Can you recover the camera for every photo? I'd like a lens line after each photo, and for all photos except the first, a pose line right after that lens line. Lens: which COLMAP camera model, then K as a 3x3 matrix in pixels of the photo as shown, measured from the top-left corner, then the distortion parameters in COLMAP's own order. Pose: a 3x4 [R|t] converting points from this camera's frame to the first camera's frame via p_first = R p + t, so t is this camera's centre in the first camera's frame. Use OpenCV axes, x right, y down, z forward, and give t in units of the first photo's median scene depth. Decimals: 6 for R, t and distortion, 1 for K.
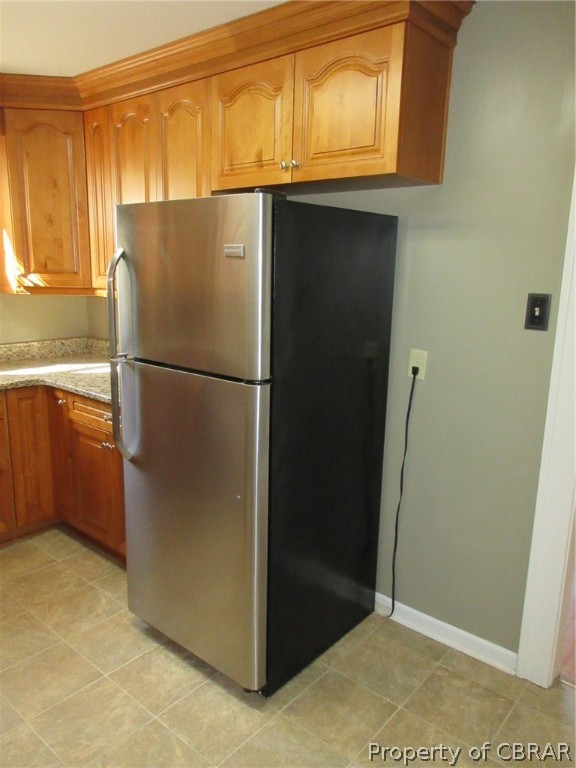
lens RADIAL K [[571.6, 0, 287.9], [0, 571.6, 383.8], [0, 0, 1]] dist [0.000476, 0.009278]
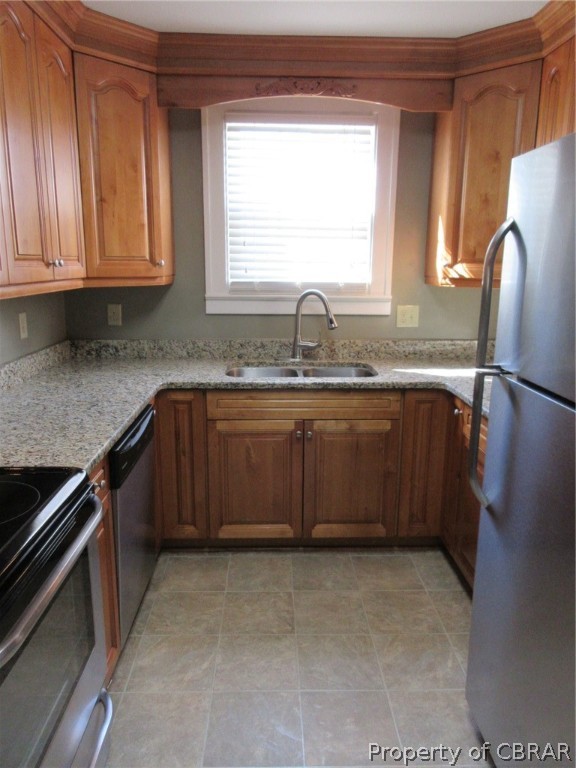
lens RADIAL K [[571.6, 0, 288.3], [0, 571.6, 385.4], [0, 0, 1]] dist [0.000476, 0.009278]
pose [[0.663883, 0.139039, -0.734798, 0.058083], [-0.136056, 0.988623, 0.064143, -0.027358], [0.735356, 0.057390, 0.675247, 0.224385]]
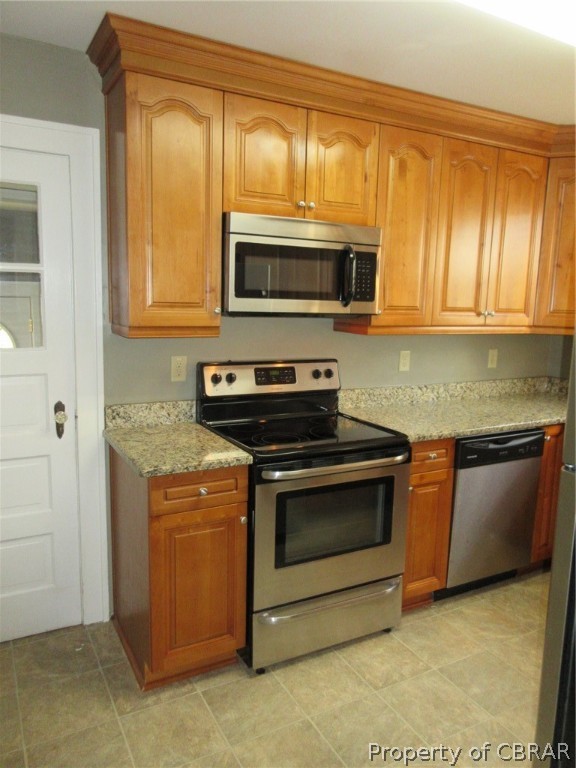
lens RADIAL K [[571.6, 0, 286.7], [0, 571.6, 385.3], [0, 0, 1]] dist [0.000476, 0.009278]
pose [[-0.359739, 0.103454, -0.927300, 0.411231], [-0.215098, 0.957870, 0.190310, -0.089758], [0.907921, 0.267922, -0.322331, 0.532918]]
